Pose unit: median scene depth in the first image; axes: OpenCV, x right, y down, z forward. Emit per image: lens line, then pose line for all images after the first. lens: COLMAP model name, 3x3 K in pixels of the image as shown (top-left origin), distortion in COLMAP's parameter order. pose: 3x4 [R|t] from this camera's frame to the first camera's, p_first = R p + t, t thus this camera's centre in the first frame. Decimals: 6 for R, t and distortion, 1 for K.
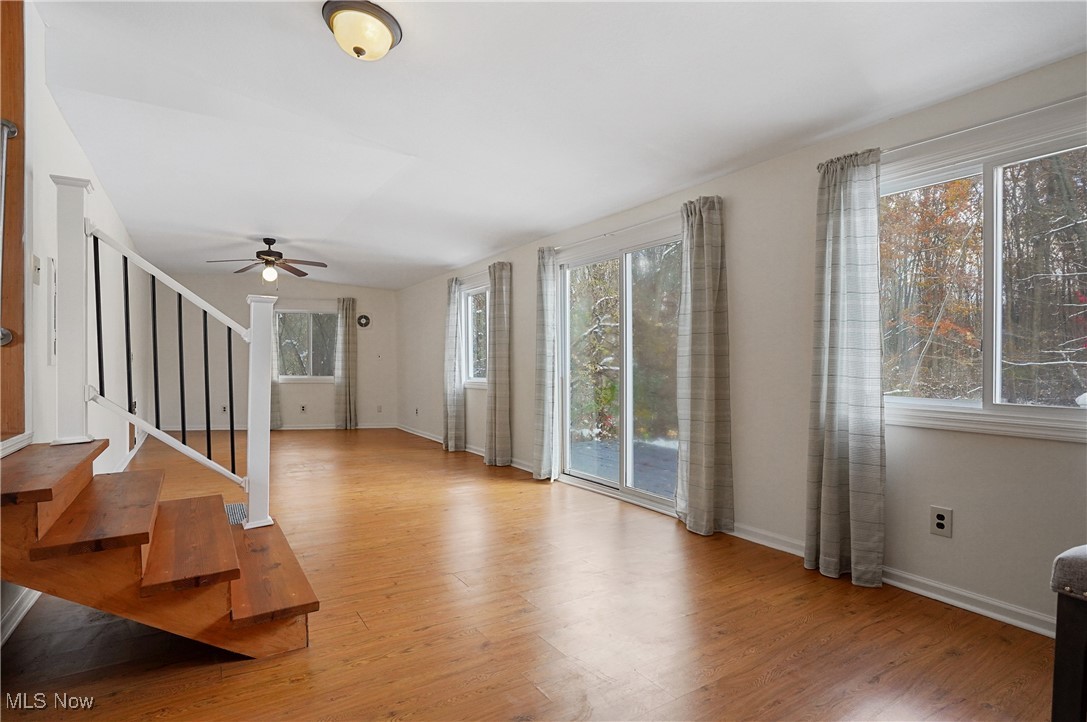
lens RADIAL K [[546.8, 0, 538.1], [0, 546.8, 361.5], [0, 0, 1]] dist [-0.039773, 0.000339]
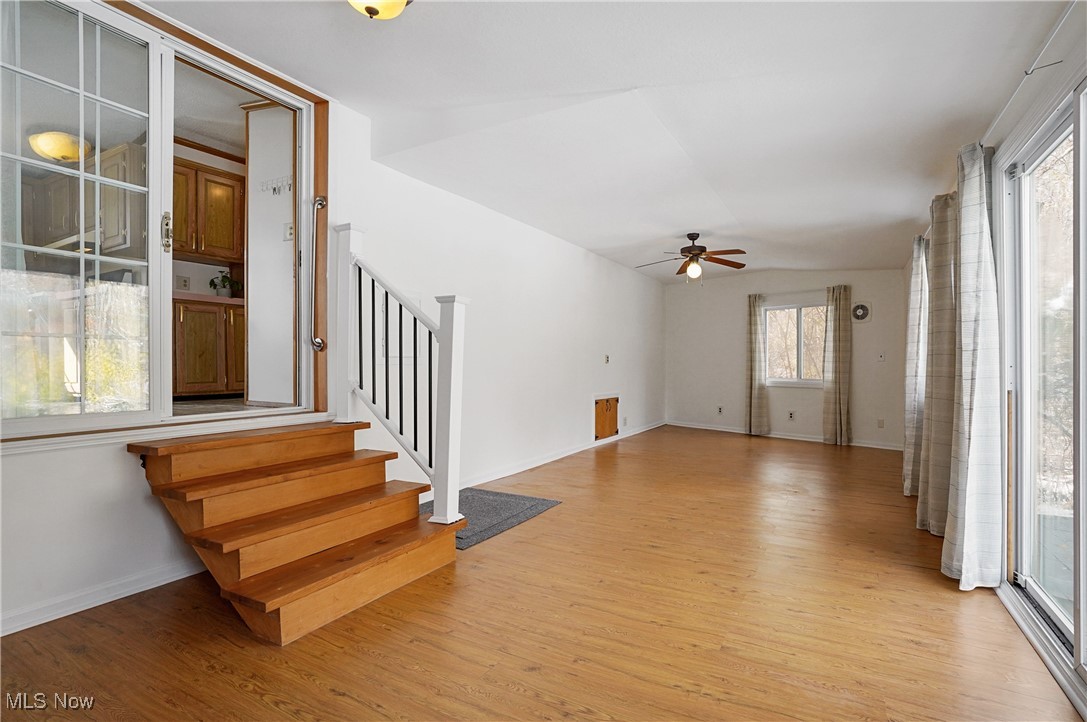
lens RADIAL K [[546.8, 0, 538.1], [0, 546.8, 361.5], [0, 0, 1]] dist [-0.039773, 0.000339]
pose [[0.478912, -0.000900, -0.877863, 0.461621], [-0.002056, 0.999996, -0.002147, 0.002391], [0.877861, 0.002833, 0.478908, 0.645115]]
